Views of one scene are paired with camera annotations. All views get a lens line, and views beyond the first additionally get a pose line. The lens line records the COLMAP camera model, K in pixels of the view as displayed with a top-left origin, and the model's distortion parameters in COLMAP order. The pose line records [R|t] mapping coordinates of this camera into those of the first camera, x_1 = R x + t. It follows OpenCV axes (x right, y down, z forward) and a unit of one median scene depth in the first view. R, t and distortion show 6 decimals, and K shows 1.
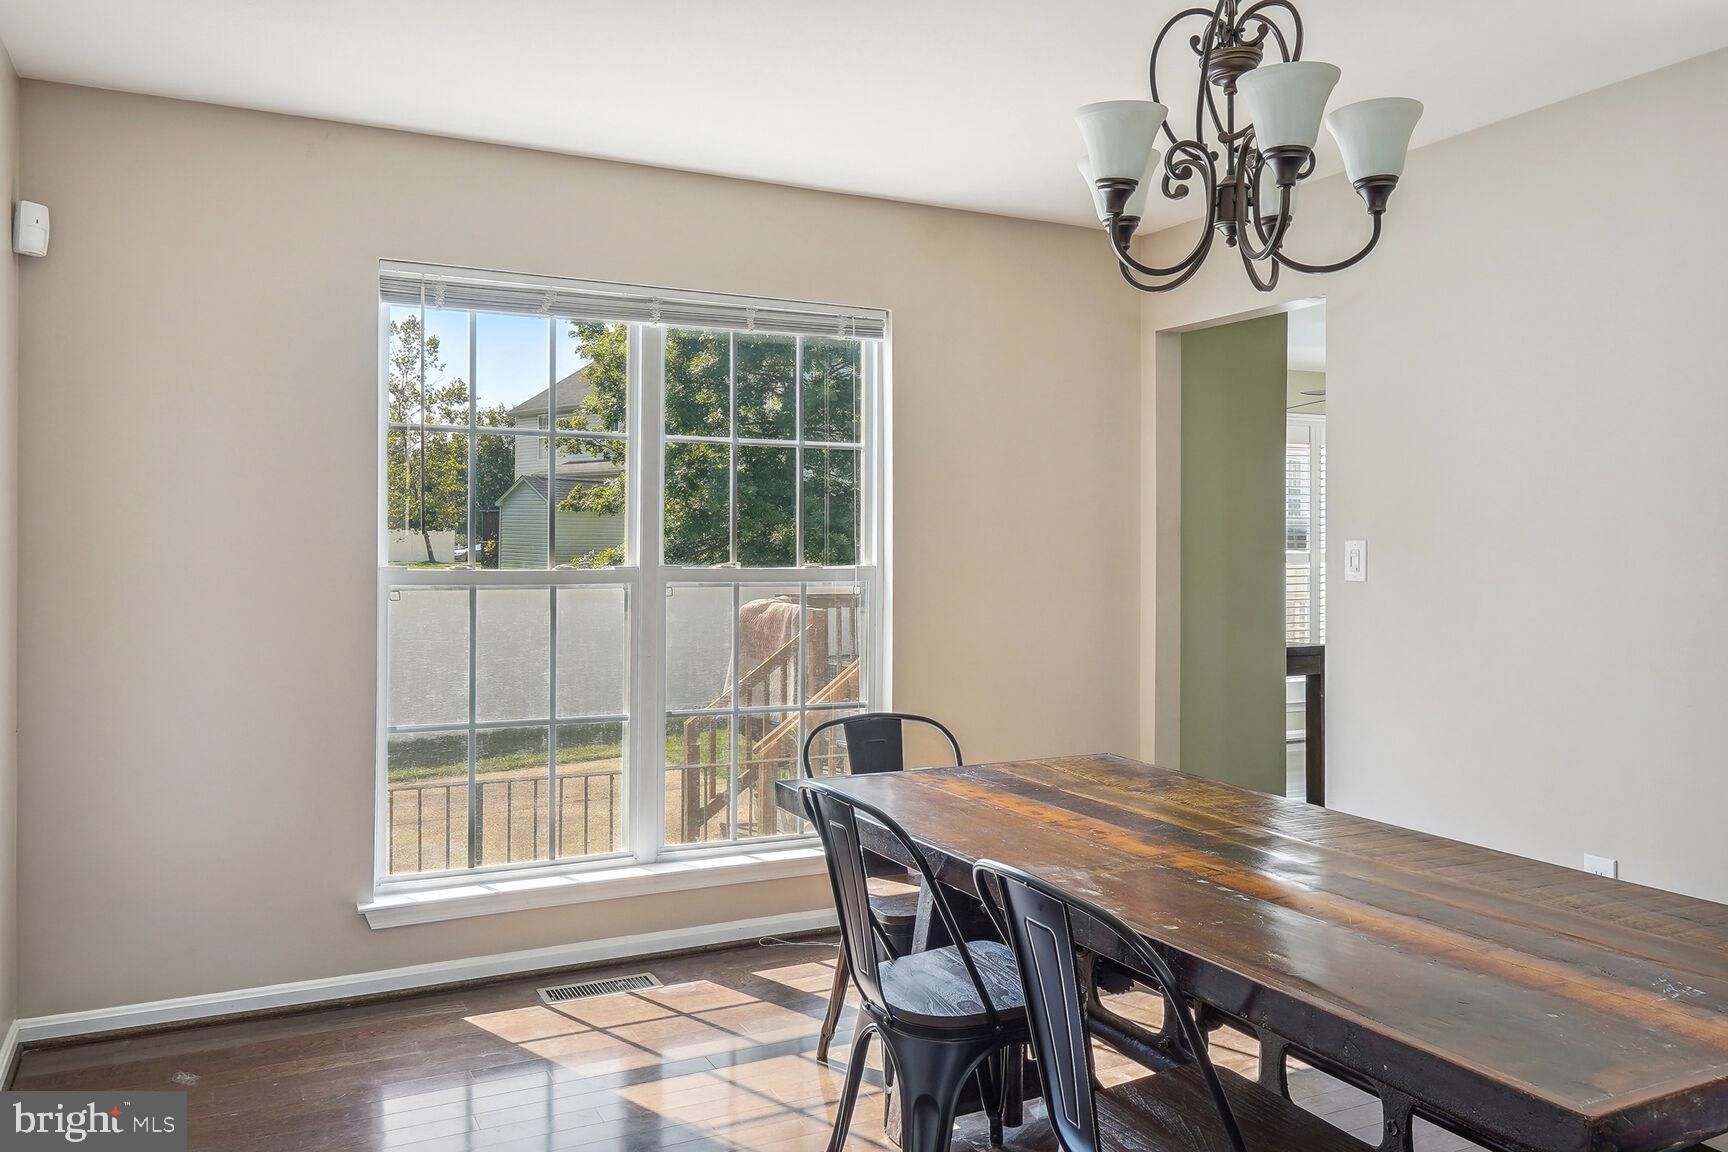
lens RADIAL K [[1273.3, 0, 868.5], [0, 1273.3, 538.3], [0, 0, 1]] dist [-0.004227, -0.006853]
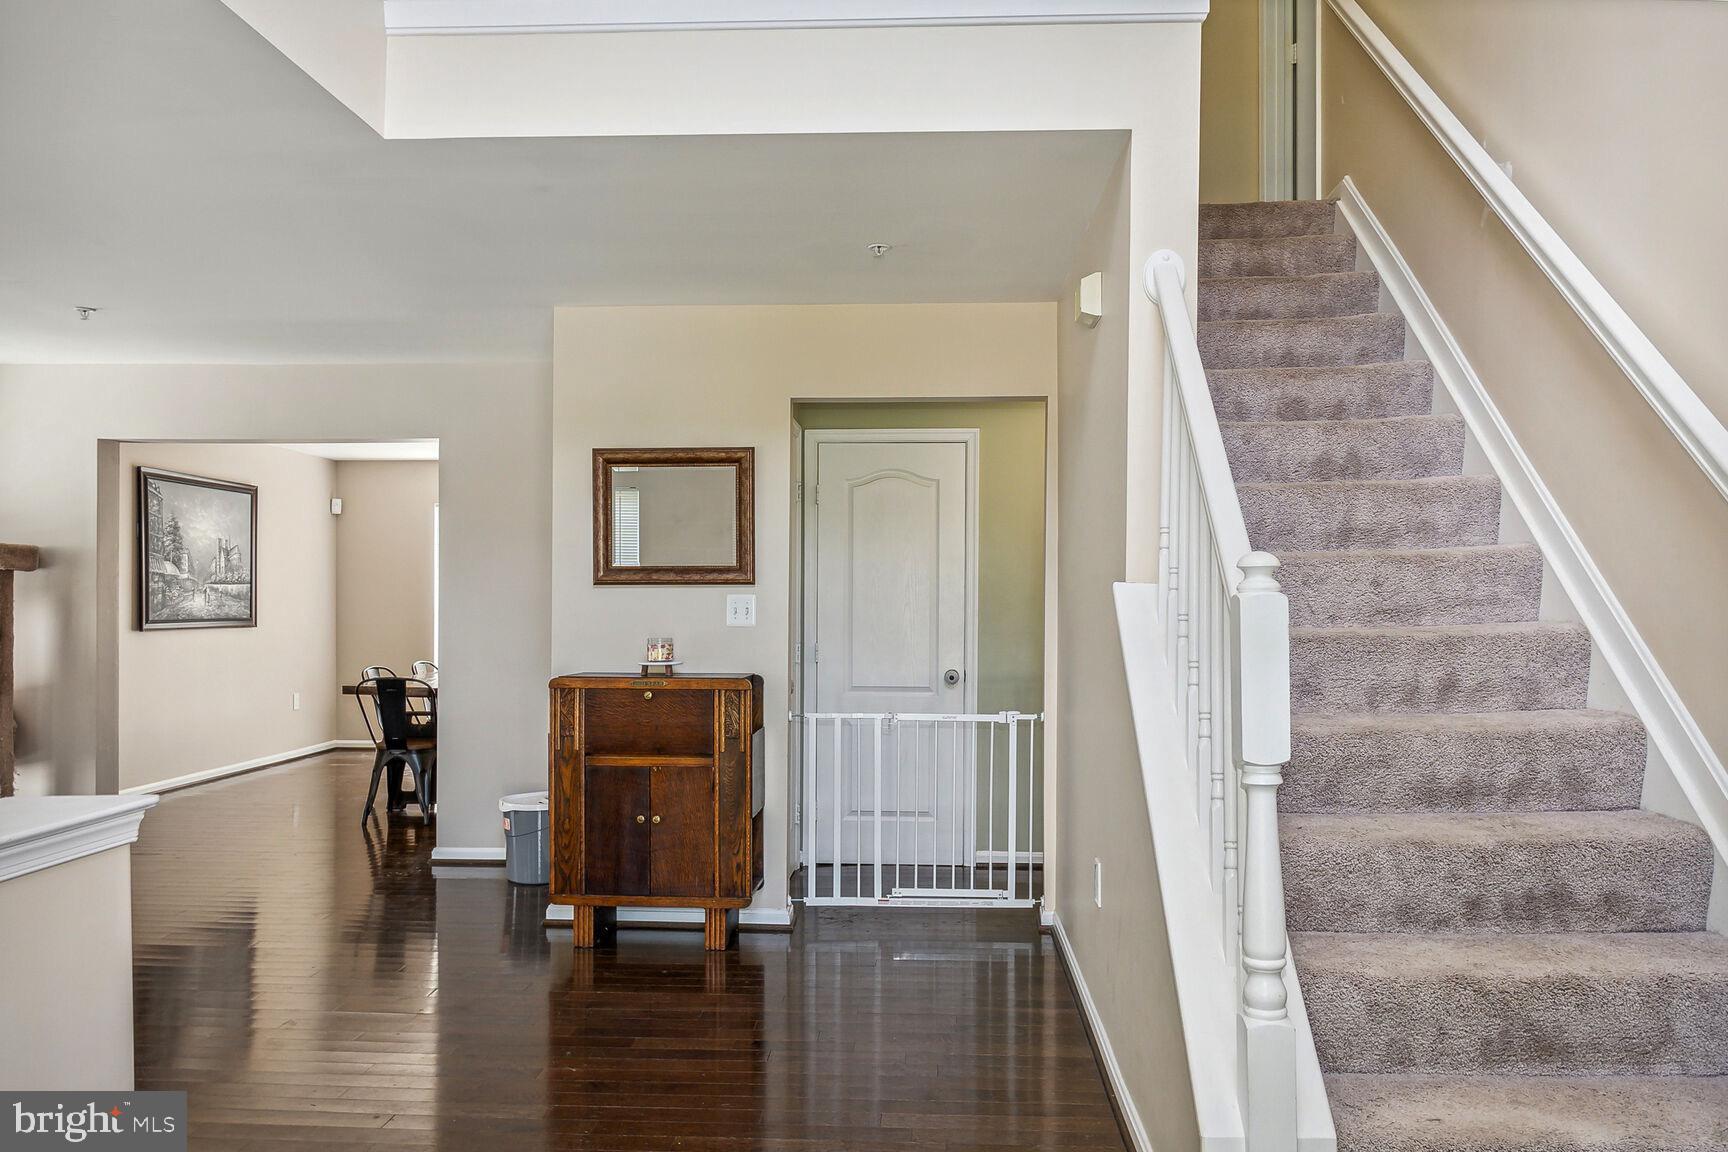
lens RADIAL K [[1258.0, 0, 872.9], [0, 1258.0, 601.5], [0, 0, 1]] dist [0.001711, 0.000152]
pose [[0.871537, -0.000877, -0.490330, 1.958564], [0.002811, 0.999991, 0.003207, 0.003837], [0.490323, -0.004174, 0.871531, -1.074334]]
